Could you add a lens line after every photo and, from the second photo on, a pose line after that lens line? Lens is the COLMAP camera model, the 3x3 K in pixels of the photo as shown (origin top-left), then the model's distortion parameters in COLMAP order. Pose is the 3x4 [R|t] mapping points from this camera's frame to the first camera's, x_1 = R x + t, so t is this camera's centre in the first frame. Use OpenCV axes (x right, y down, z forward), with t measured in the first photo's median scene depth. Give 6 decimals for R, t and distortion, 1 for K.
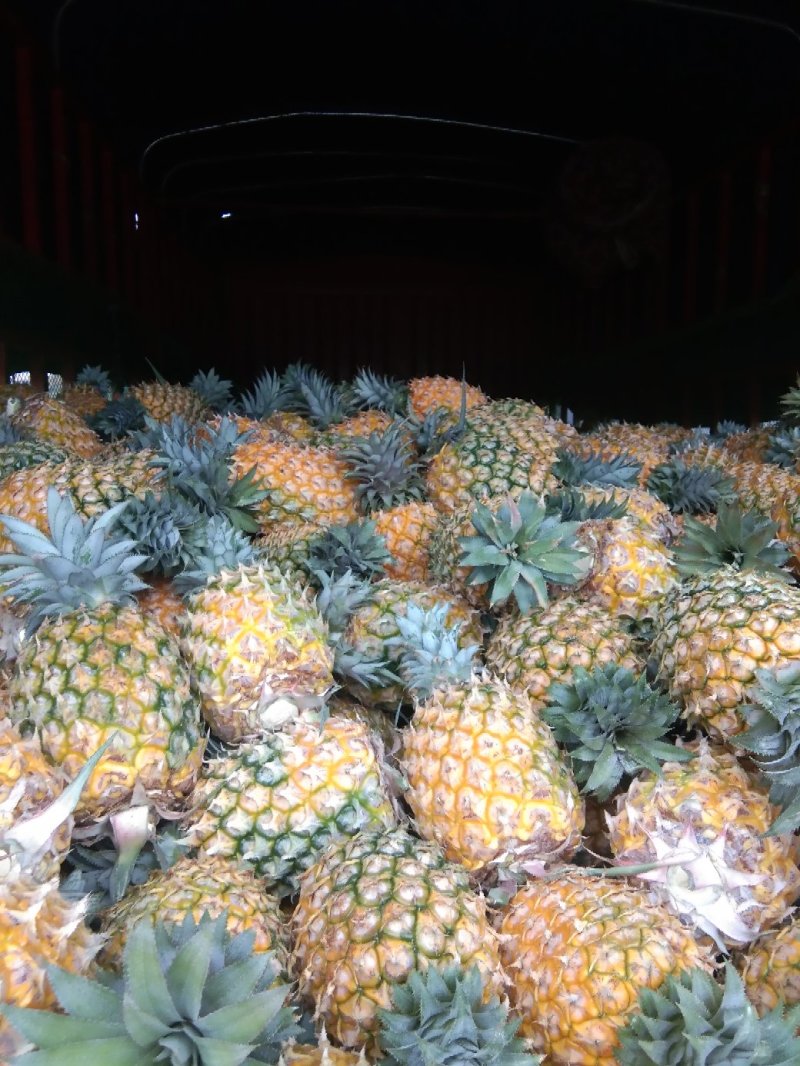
lens RADIAL K [[918.8, 0, 400.0], [0, 918.8, 533.0], [0, 0, 1]] dist [0.157259, -0.325925]
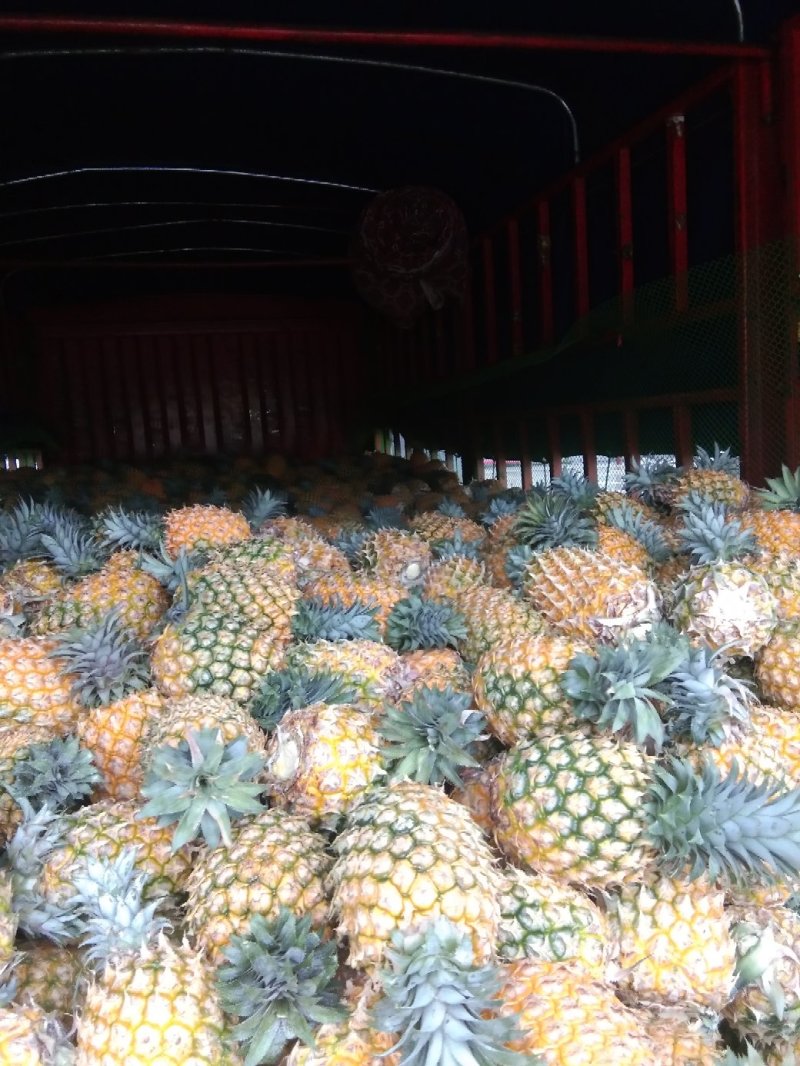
lens RADIAL K [[918.8, 0, 400.0], [0, 918.8, 533.0], [0, 0, 1]] dist [0.157259, -0.325925]
pose [[0.982149, -0.082501, 0.169045, 0.140863], [0.088147, 0.995764, -0.026155, -0.155154], [-0.166171, 0.040589, 0.985261, -0.034065]]
